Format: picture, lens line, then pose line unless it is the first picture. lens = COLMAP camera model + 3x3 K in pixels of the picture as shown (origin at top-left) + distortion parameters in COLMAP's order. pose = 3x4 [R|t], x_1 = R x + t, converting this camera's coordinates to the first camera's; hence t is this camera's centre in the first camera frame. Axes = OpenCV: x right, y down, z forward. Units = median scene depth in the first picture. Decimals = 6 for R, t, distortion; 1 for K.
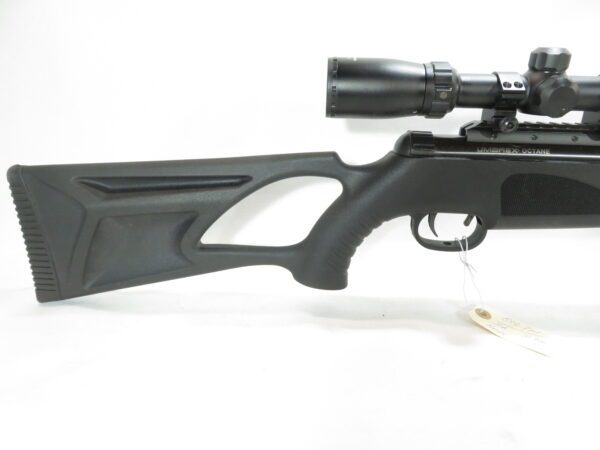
lens RADIAL K [[419.6, 0, 300.0], [0, 419.6, 225.0], [0, 0, 1]] dist [-0.000689, -0.000143]
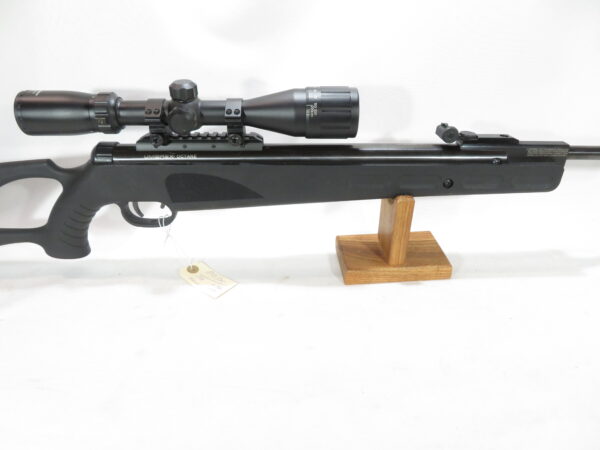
lens RADIAL K [[419.6, 0, 300.0], [0, 419.6, 225.0], [0, 0, 1]] dist [-0.000689, -0.000143]
pose [[0.998035, -0.046573, 0.041910, 0.795273], [0.039029, 0.985416, 0.165624, -0.154369], [-0.049013, -0.163663, 0.985298, -0.365243]]
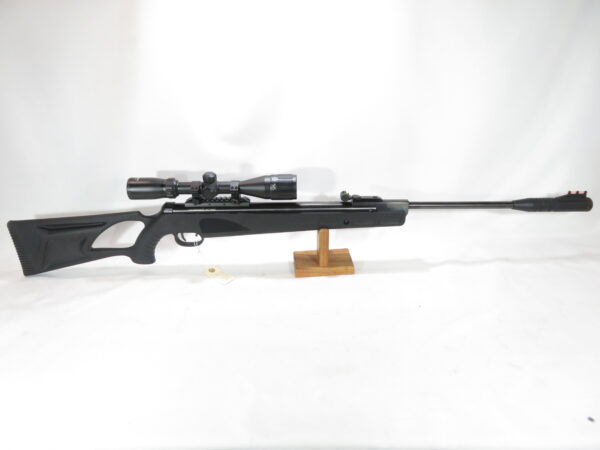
lens RADIAL K [[419.6, 0, 300.0], [0, 419.6, 225.0], [0, 0, 1]] dist [-0.000689, -0.000143]
pose [[0.998182, -0.051268, 0.031681, 0.957516], [0.048177, 0.994627, 0.091635, -0.270117], [-0.036209, -0.089942, 0.995289, -1.539739]]
